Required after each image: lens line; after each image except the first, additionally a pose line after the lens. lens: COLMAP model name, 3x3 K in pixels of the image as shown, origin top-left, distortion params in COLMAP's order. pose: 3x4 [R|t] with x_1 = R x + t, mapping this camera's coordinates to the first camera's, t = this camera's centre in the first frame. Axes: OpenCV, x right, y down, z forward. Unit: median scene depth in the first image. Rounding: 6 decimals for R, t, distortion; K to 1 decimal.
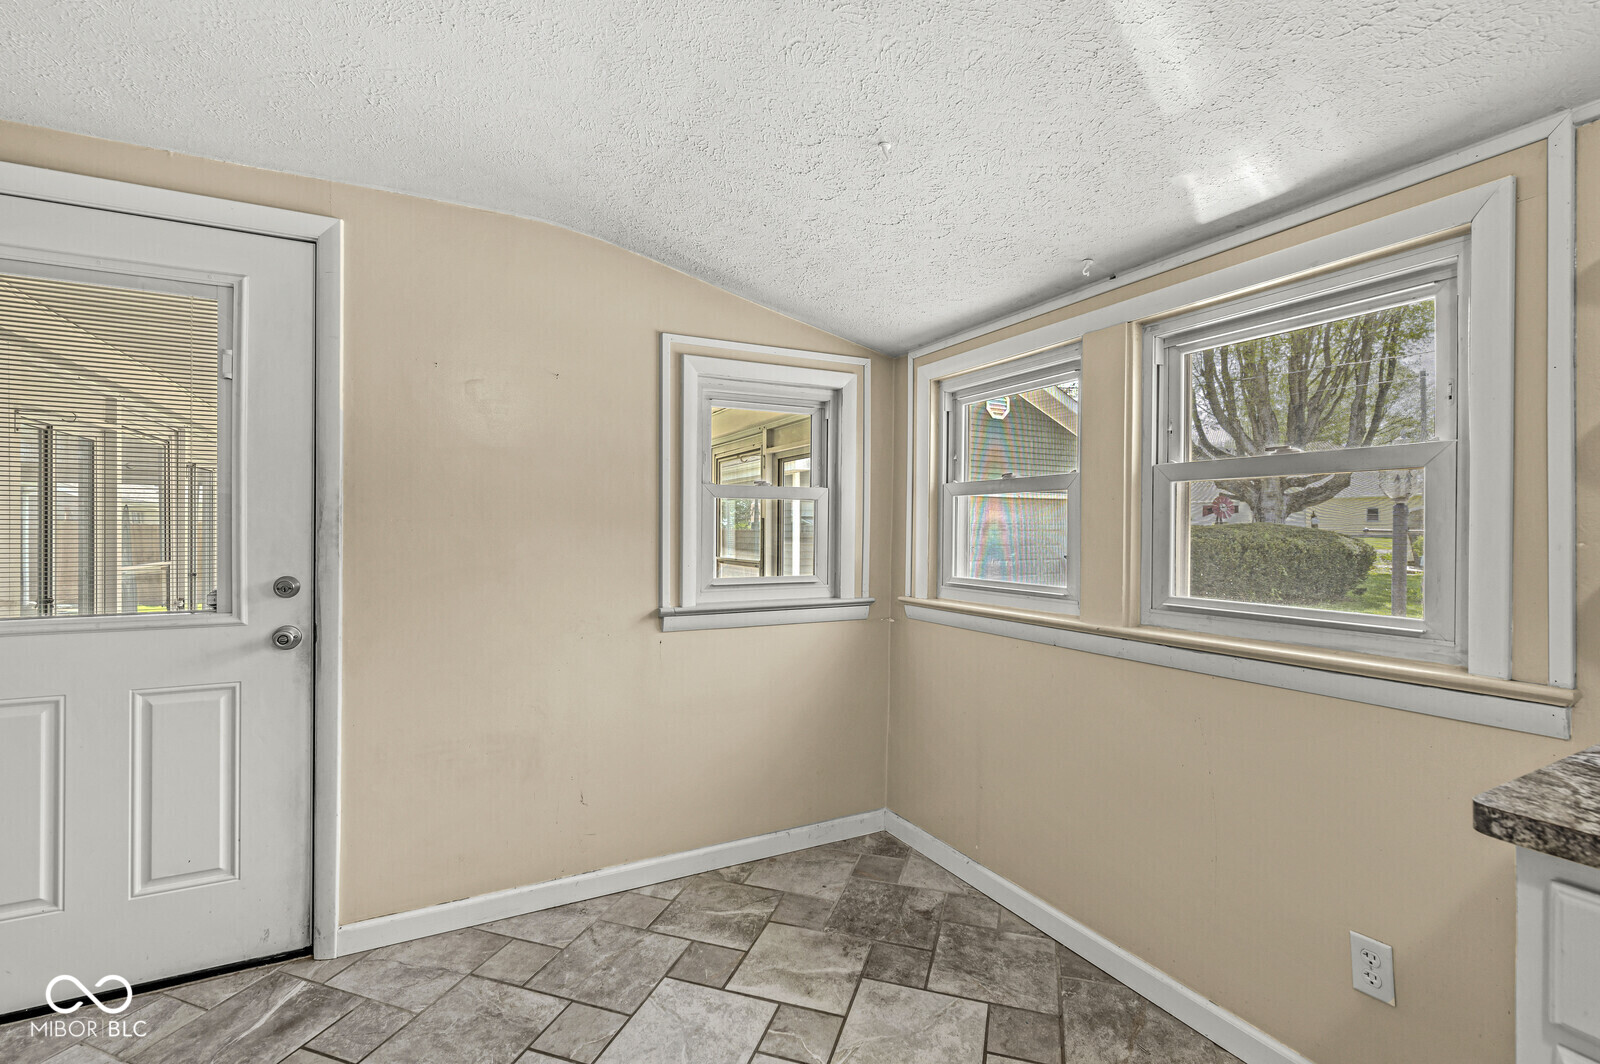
lens RADIAL K [[698.4, 0, 798.8], [0, 698.4, 544.1], [0, 0, 1]] dist [-0.000793, 0.000024]
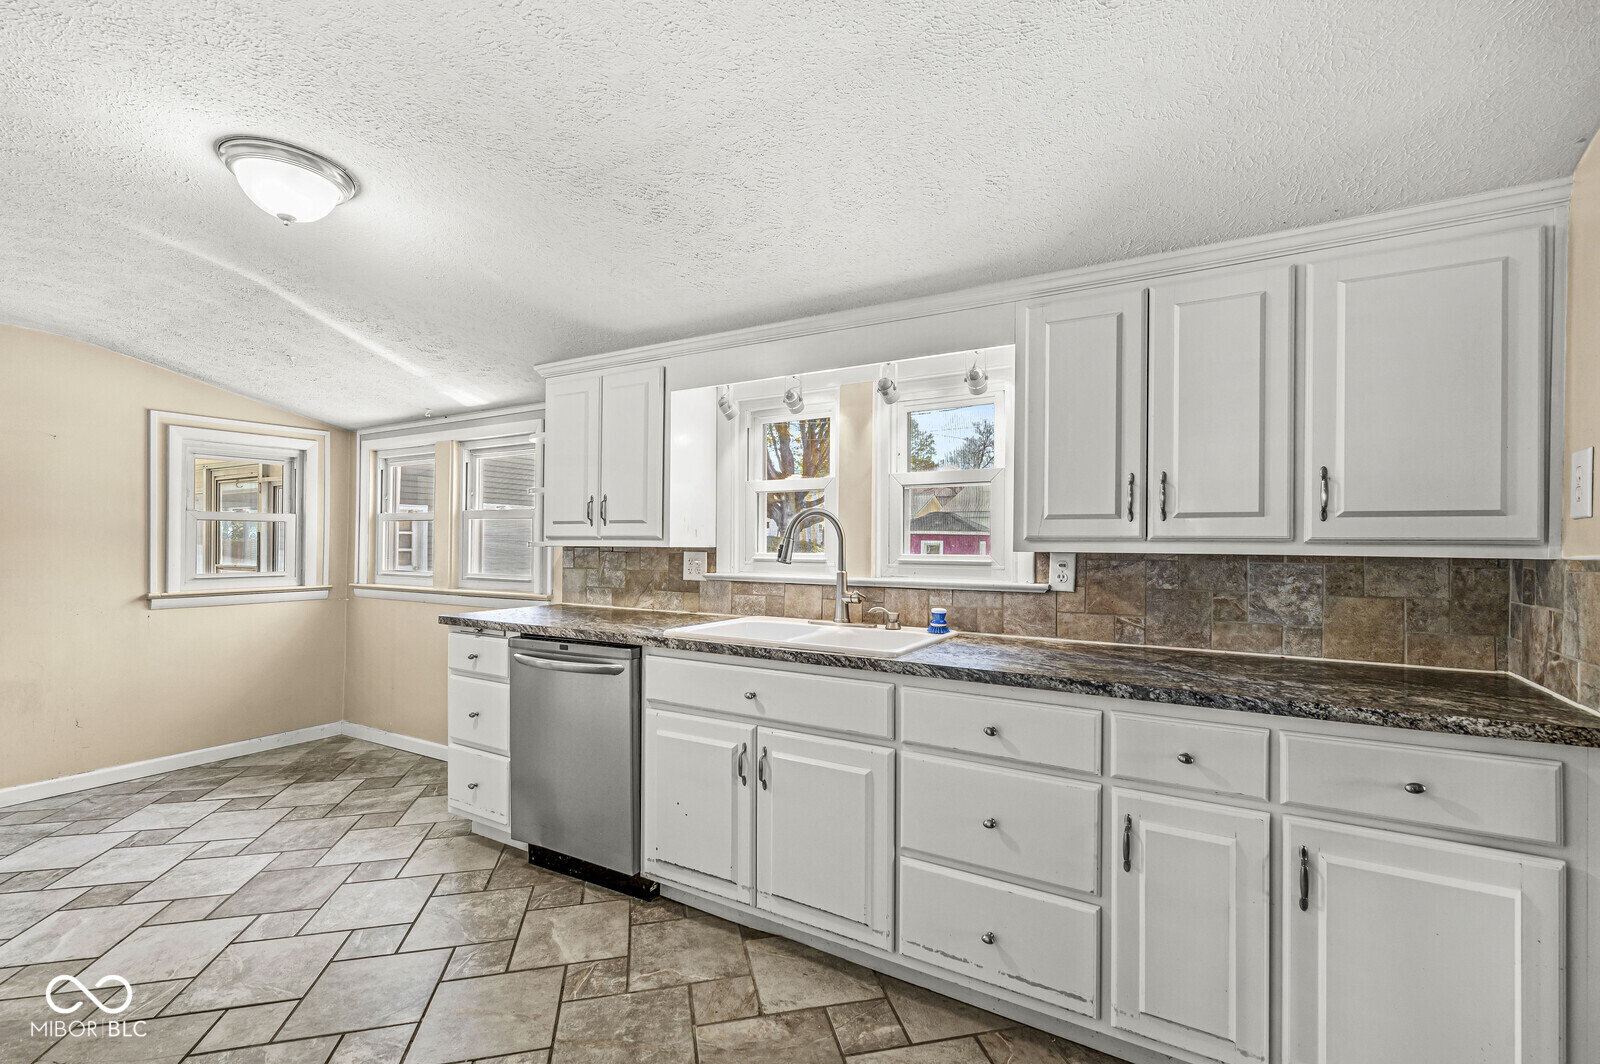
lens RADIAL K [[698.4, 0, 798.8], [0, 698.4, 544.1], [0, 0, 1]] dist [-0.000793, 0.000024]
pose [[0.853946, -0.001585, 0.520359, 0.215825], [0.010031, 0.999860, -0.013416, 0.019682], [-0.520264, 0.016676, 0.853842, -1.012904]]
